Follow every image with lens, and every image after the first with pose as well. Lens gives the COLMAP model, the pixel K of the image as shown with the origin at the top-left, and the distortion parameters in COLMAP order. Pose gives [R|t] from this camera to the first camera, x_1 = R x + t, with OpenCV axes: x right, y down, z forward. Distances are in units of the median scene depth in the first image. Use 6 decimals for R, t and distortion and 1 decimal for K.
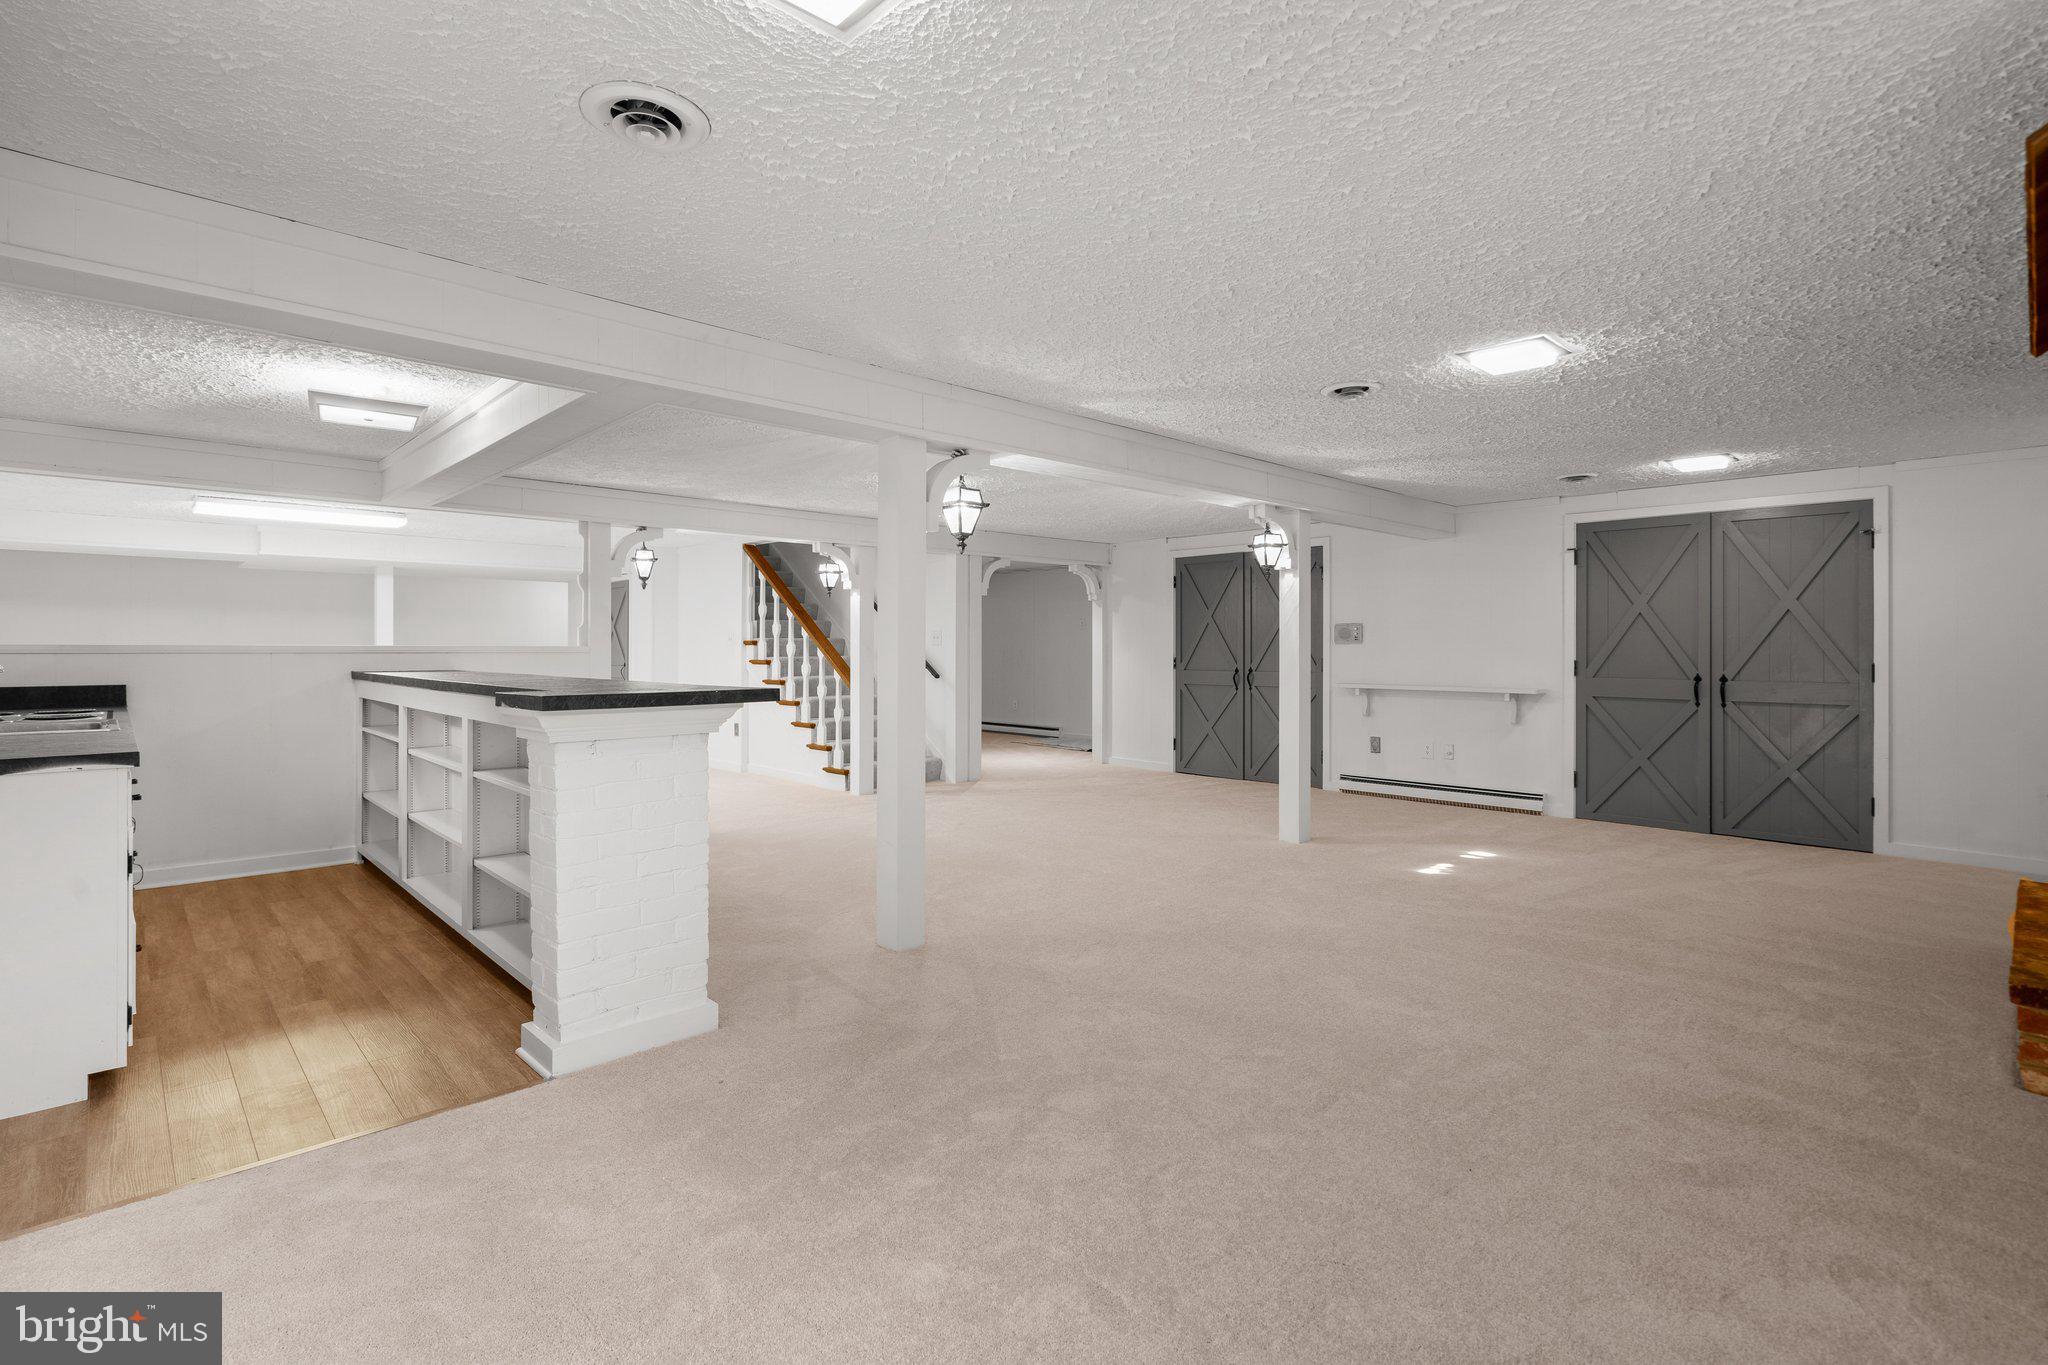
lens RADIAL K [[948.2, 0, 1028.5], [0, 948.2, 667.5], [0, 0, 1]] dist [-0.003938, 0.001744]
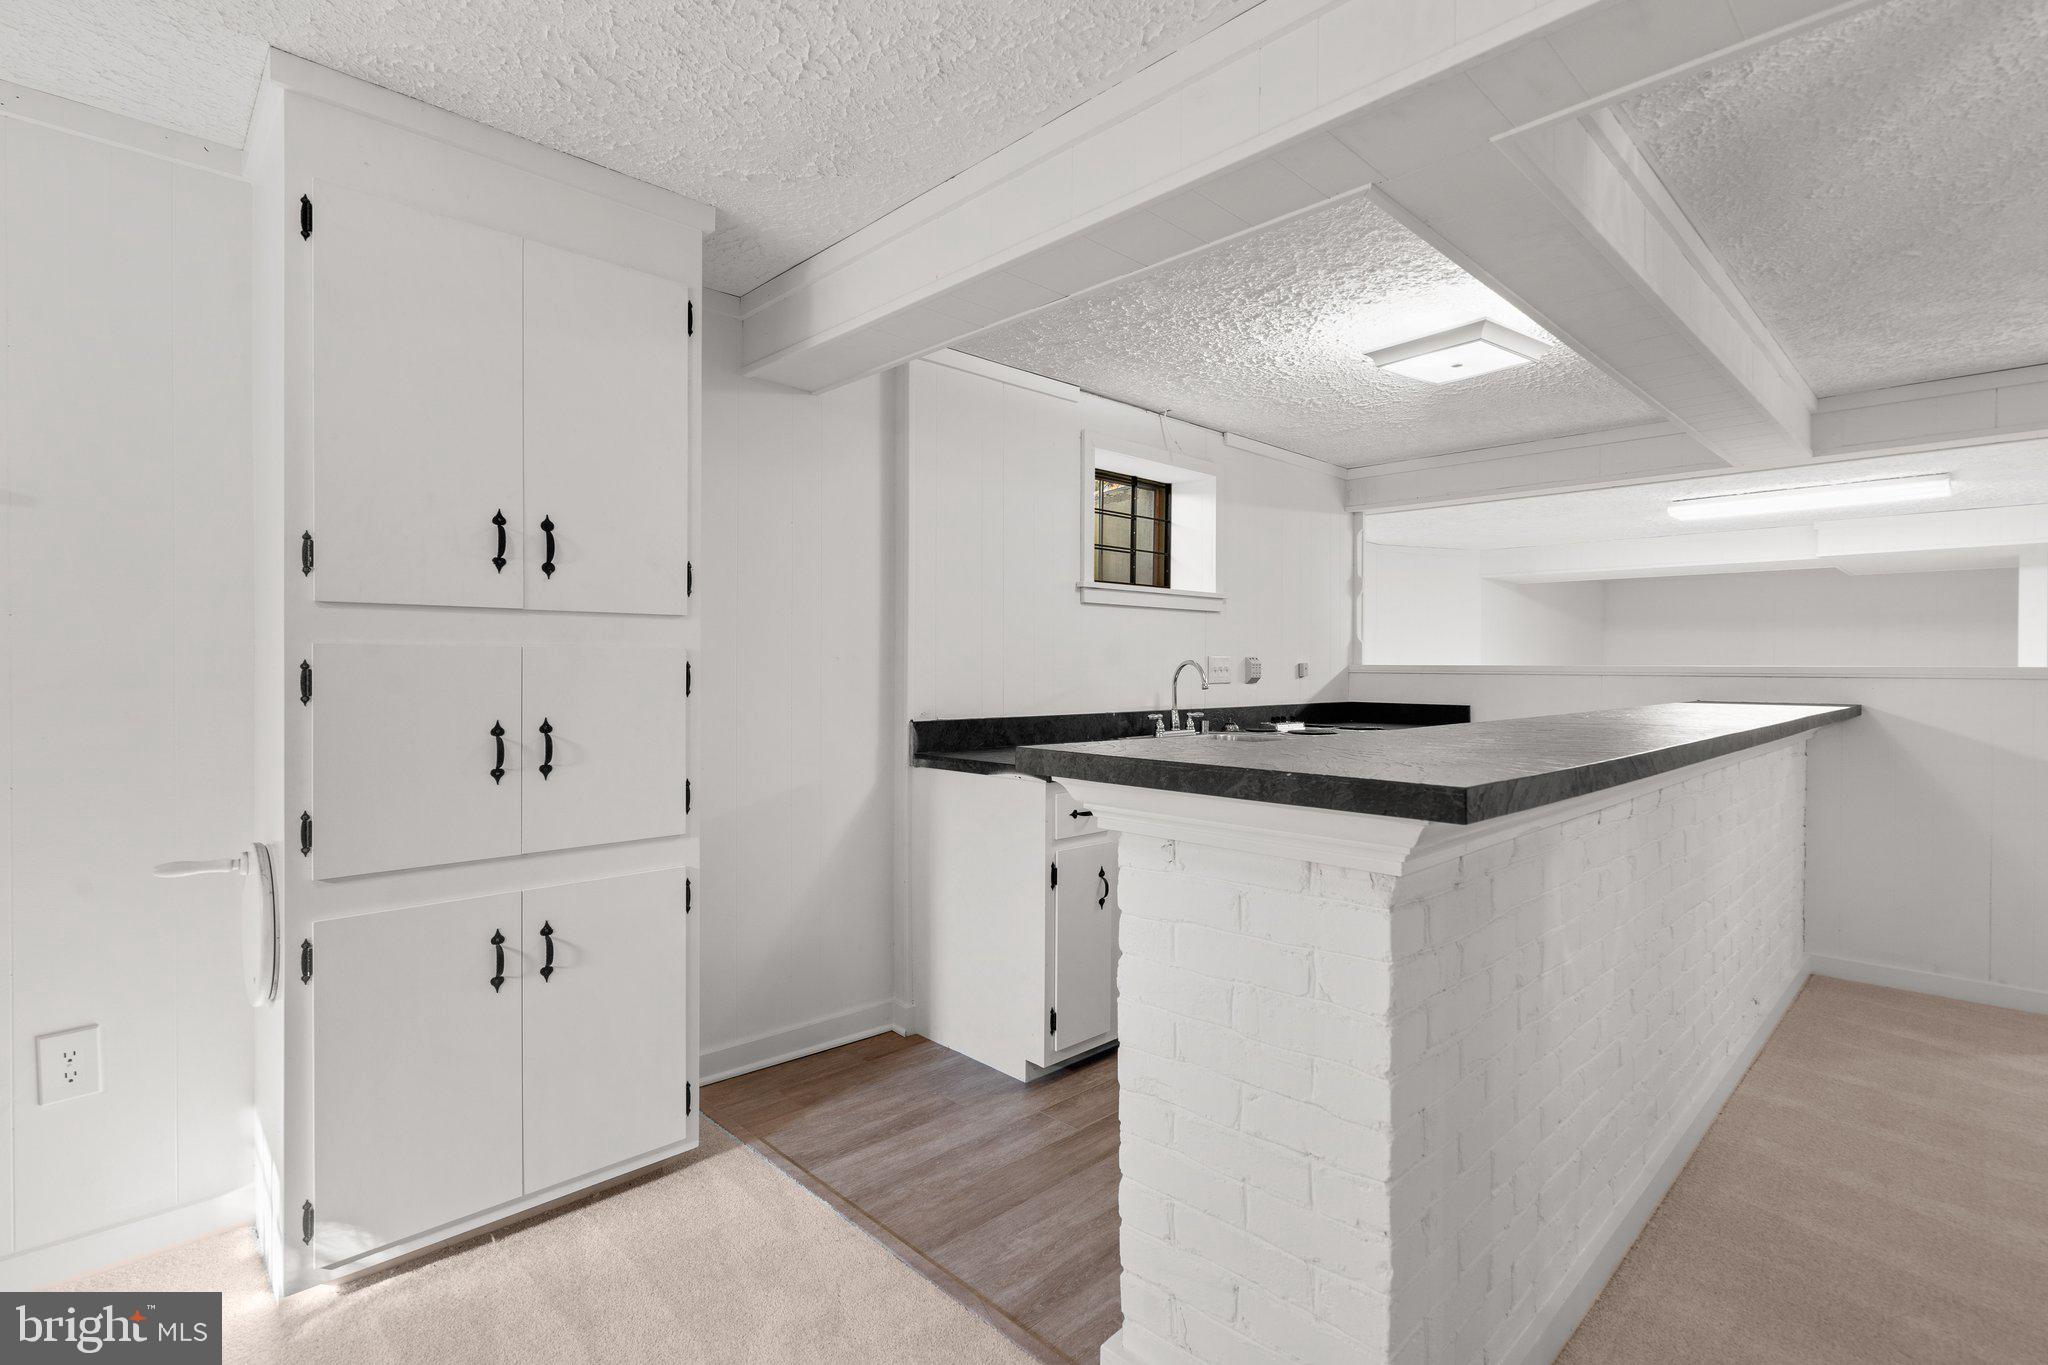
lens RADIAL K [[948.2, 0, 1026.9], [0, 948.2, 670.5], [0, 0, 1]] dist [-0.003938, 0.001744]
pose [[-0.006571, 0.002546, -0.999975, 0.051697], [-0.024806, 0.999689, 0.002709, -0.010120], [0.999671, 0.024823, -0.006506, 0.578504]]
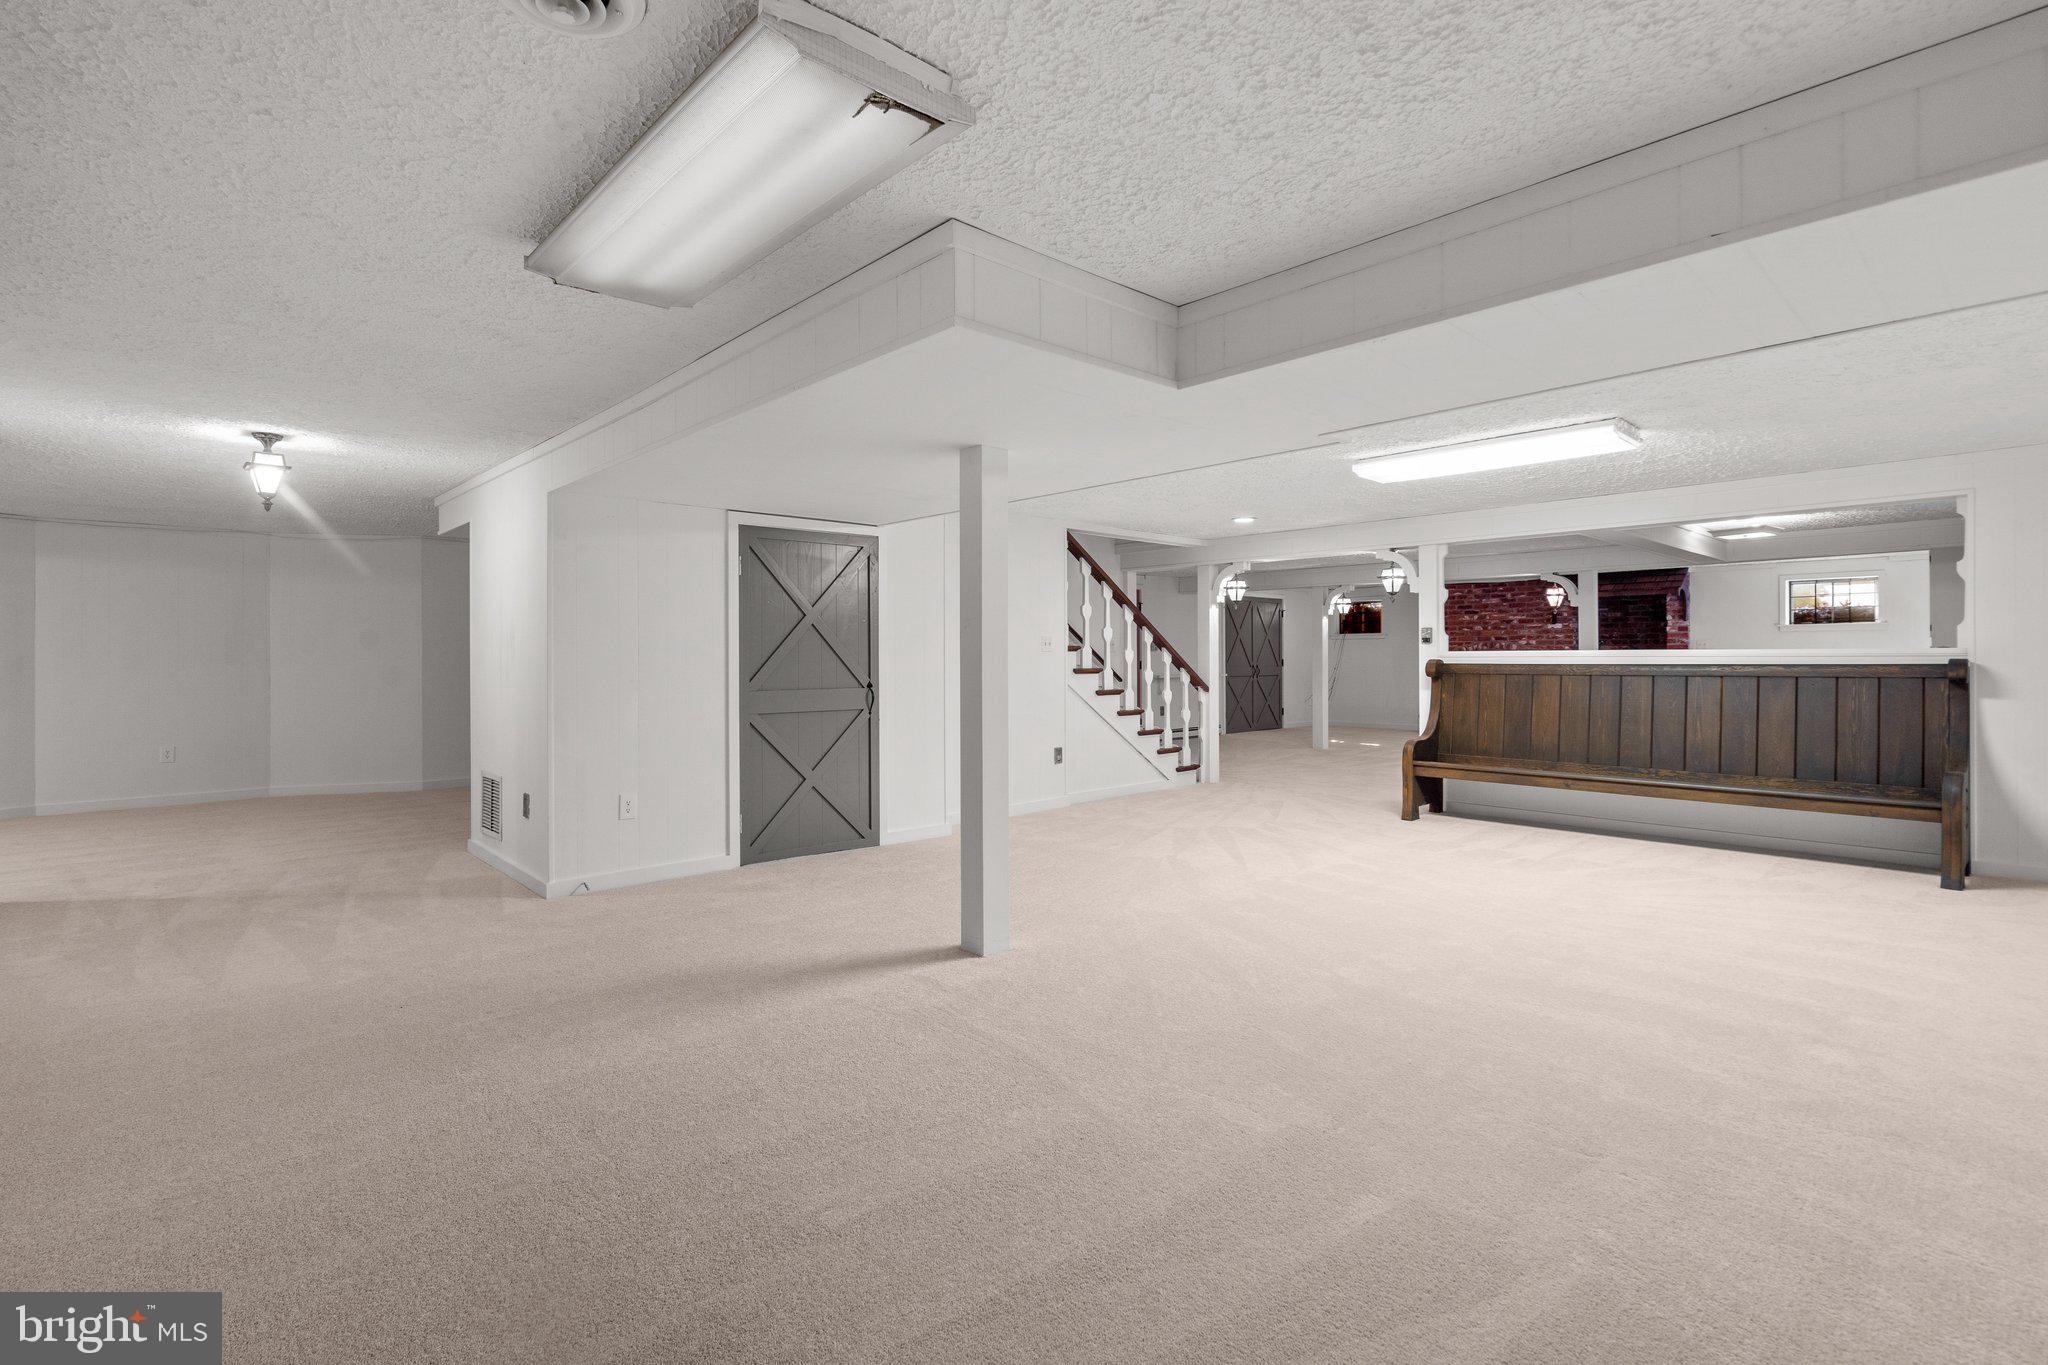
lens RADIAL K [[948.2, 0, 1010.1], [0, 948.2, 665.4], [0, 0, 1]] dist [-0.003938, 0.001744]
pose [[0.032499, -0.011536, 0.999405, -1.558065], [0.024458, 0.999643, 0.010743, -0.028929], [-0.999172, 0.024095, 0.032769, 1.411920]]
